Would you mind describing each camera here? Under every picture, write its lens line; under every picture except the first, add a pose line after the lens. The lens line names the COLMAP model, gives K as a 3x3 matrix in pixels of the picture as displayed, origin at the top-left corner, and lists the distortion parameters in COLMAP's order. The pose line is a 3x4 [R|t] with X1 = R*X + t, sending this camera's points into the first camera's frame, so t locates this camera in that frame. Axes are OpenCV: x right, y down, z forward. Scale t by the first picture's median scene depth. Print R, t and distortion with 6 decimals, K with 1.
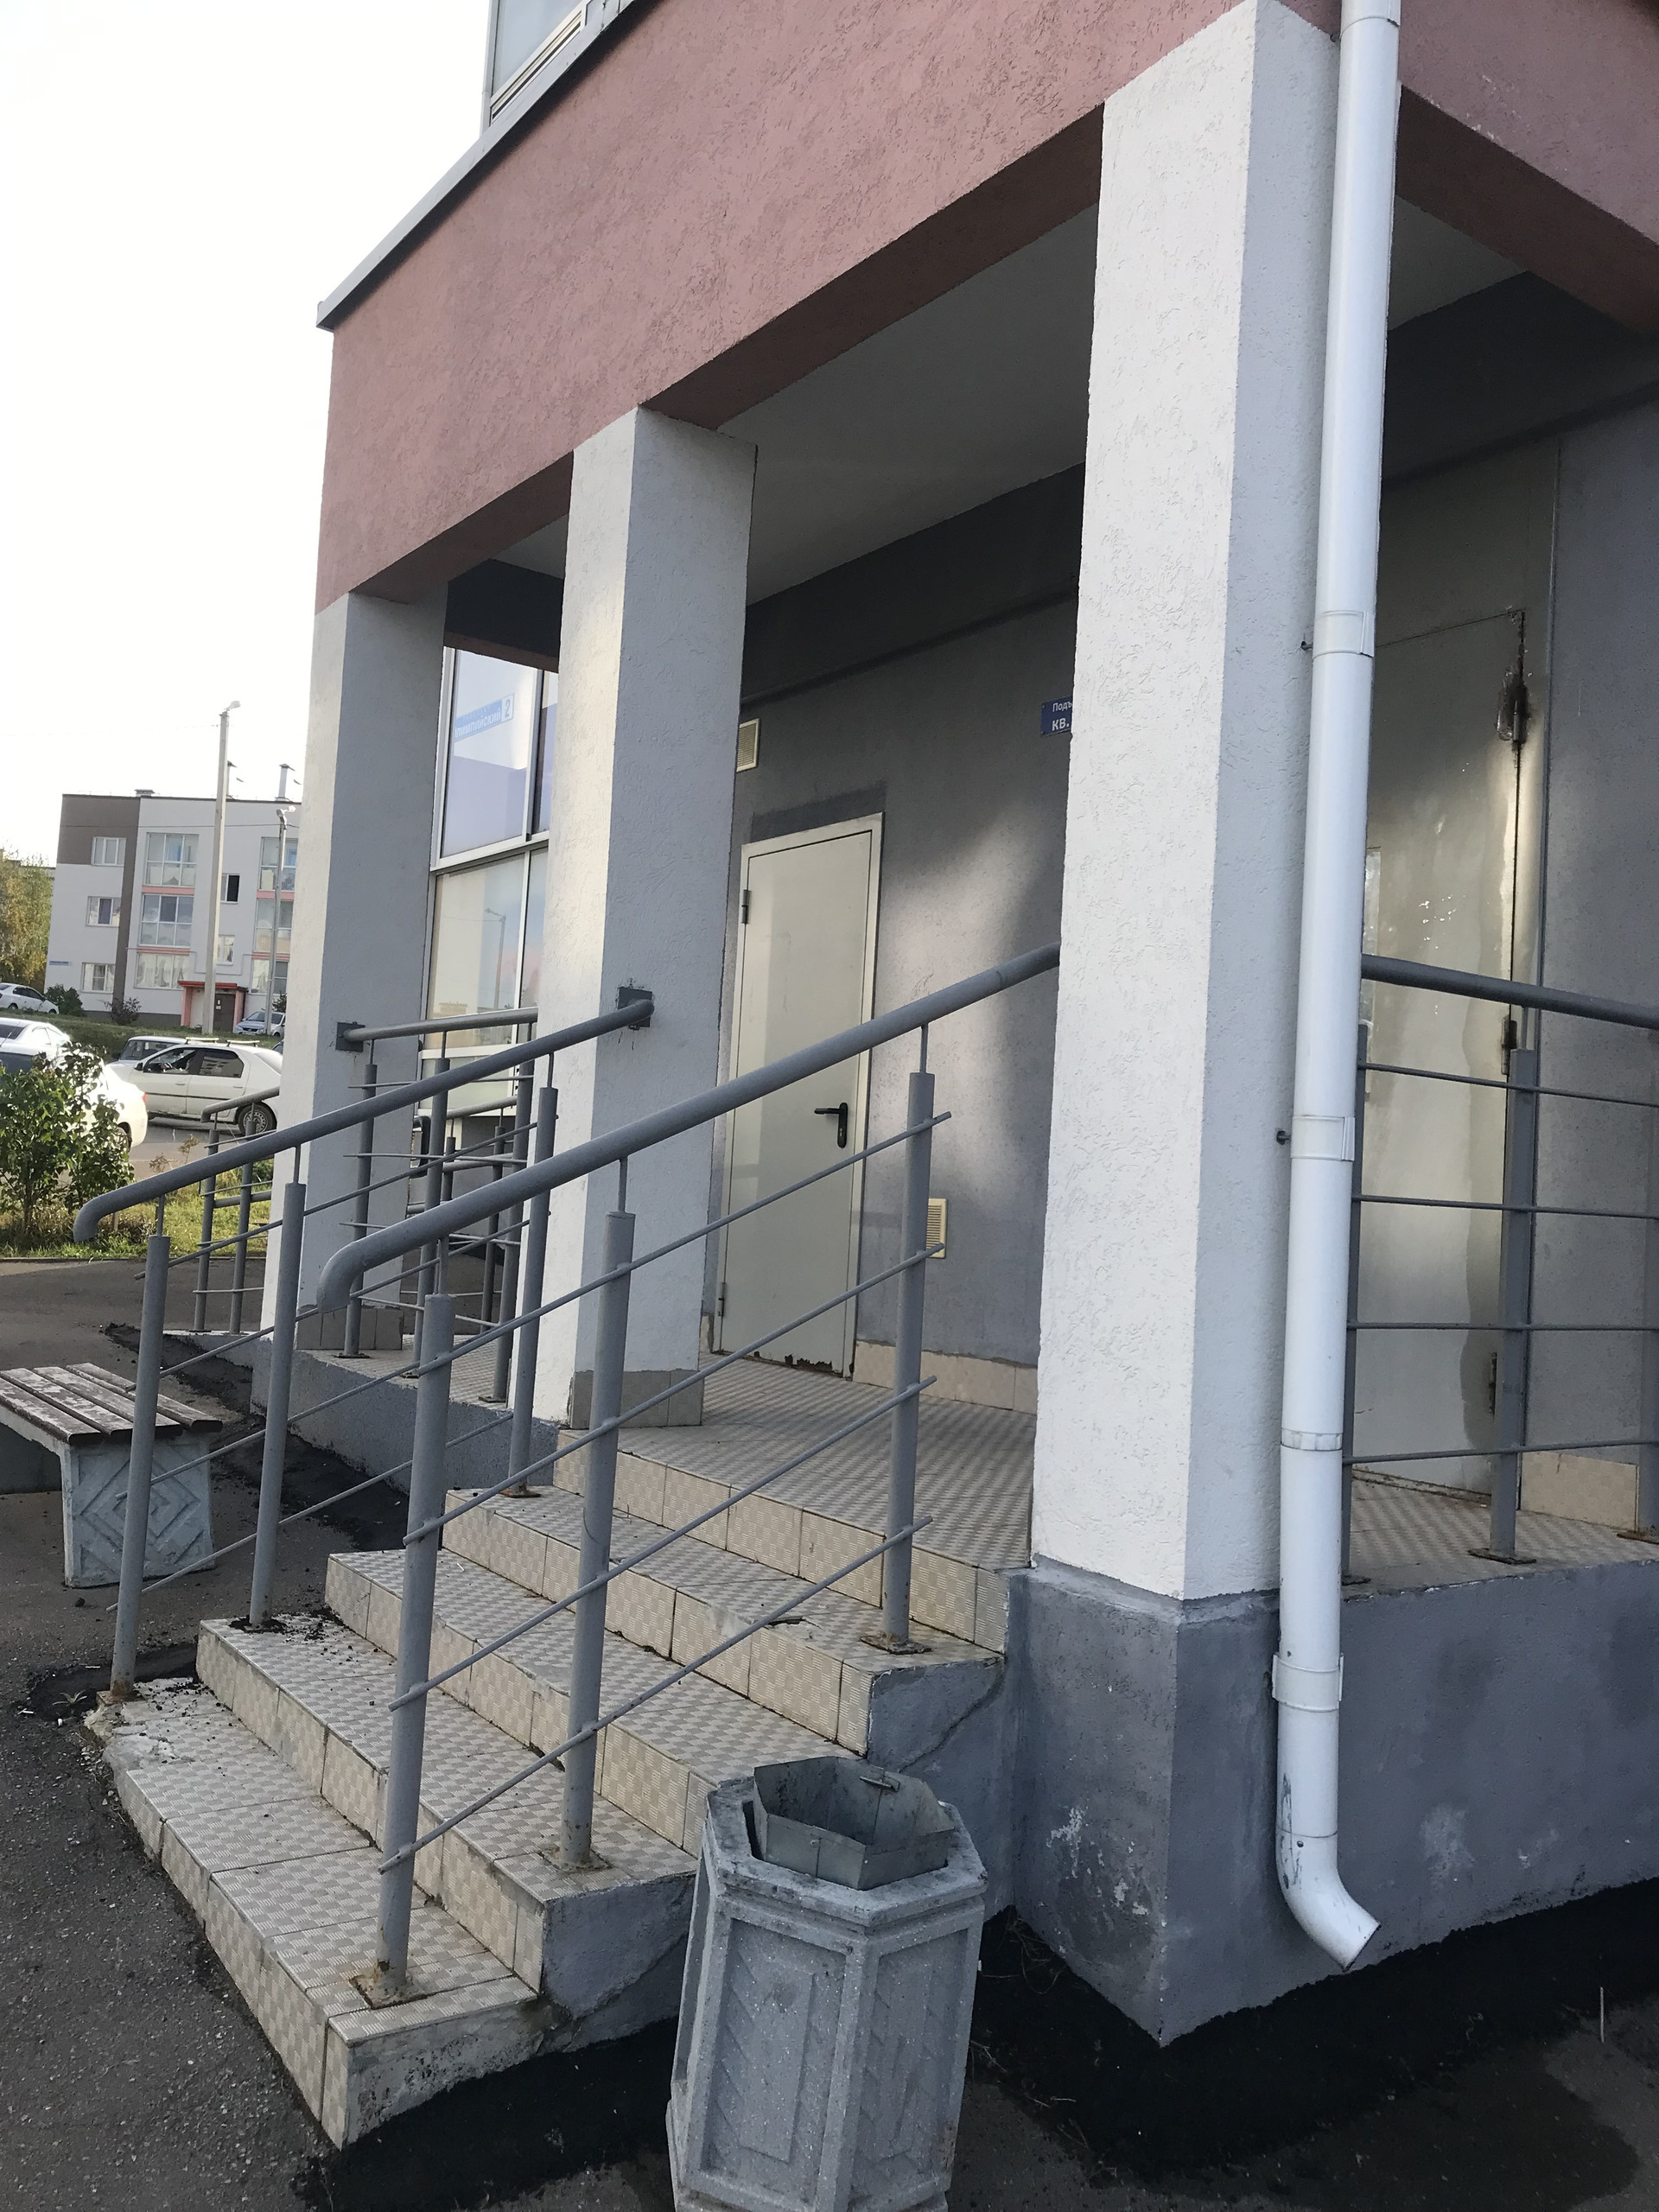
lens RADIAL K [[1828.2, 0, 829.5], [0, 1828.2, 1106.0], [0, 0, 1]] dist [-0.007316, -0.000976]
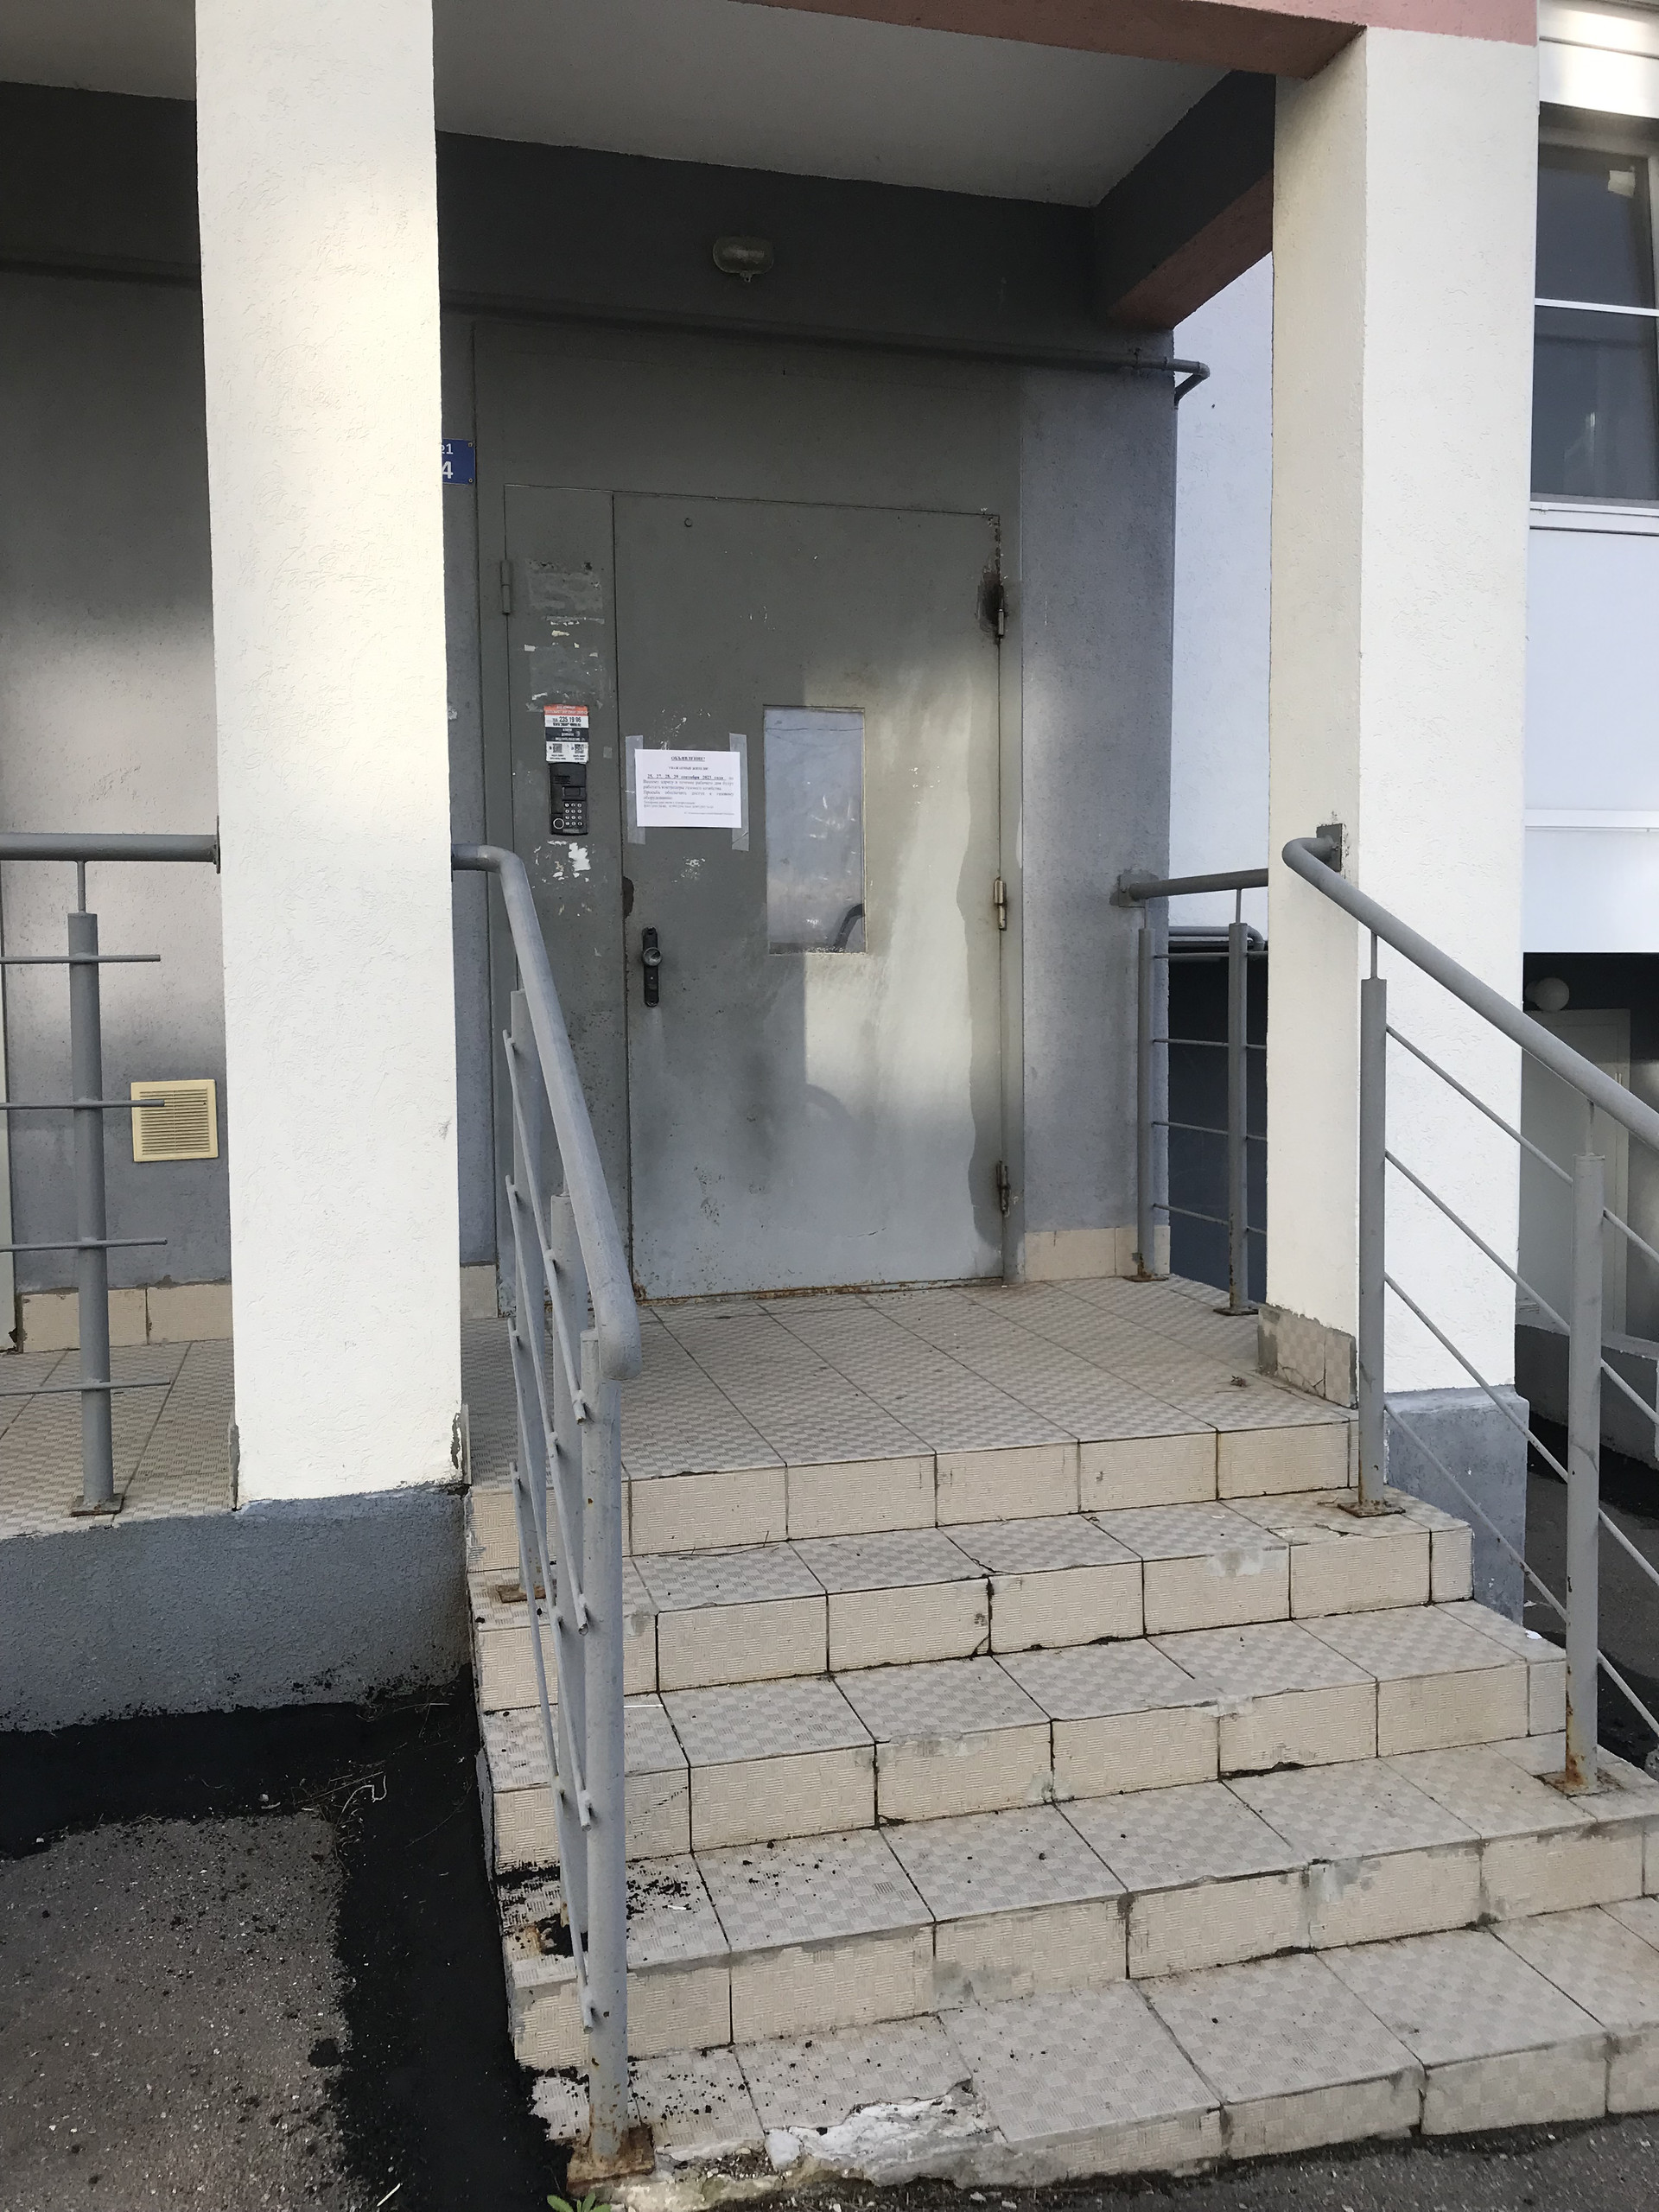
lens RADIAL K [[1826.2, 0, 833.1], [0, 1826.2, 1101.4], [0, 0, 1]] dist [0.026901, 0.001362]
pose [[0.340619, -0.127759, 0.931481, -0.770983], [-0.008677, 0.990255, 0.138993, -0.067934], [-0.940161, -0.055426, 0.336192, 0.692943]]
